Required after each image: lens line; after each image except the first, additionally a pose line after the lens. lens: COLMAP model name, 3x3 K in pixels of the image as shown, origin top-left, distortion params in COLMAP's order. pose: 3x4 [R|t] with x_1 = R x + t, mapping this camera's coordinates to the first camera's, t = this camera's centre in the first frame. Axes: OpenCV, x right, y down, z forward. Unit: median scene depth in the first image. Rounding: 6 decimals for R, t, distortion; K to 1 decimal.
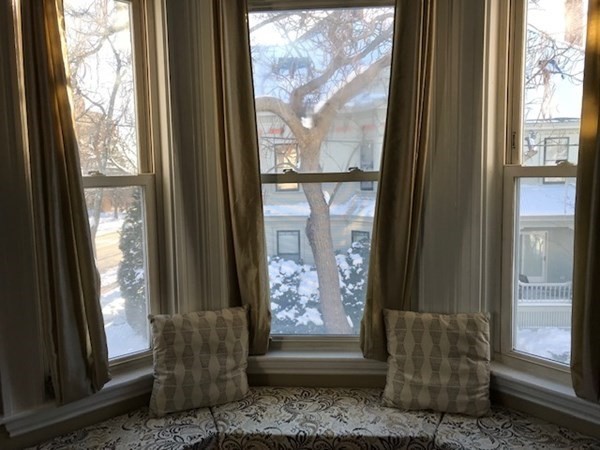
lens RADIAL K [[482.2, 0, 300.0], [0, 482.2, 225.0], [0, 0, 1]] dist [0.006513, -0.007354]
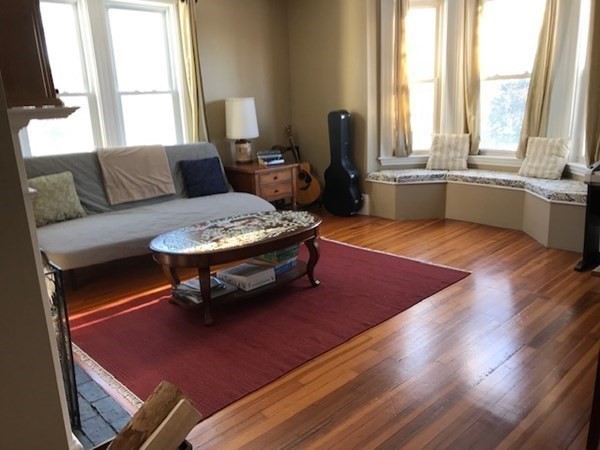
lens RADIAL K [[482.2, 0, 300.0], [0, 482.2, 225.0], [0, 0, 1]] dist [0.006513, -0.007354]
pose [[0.750638, 0.162912, -0.640315, 0.927818], [-0.053587, 0.980944, 0.186756, 0.226105], [0.658537, -0.105873, 0.745063, -1.495562]]
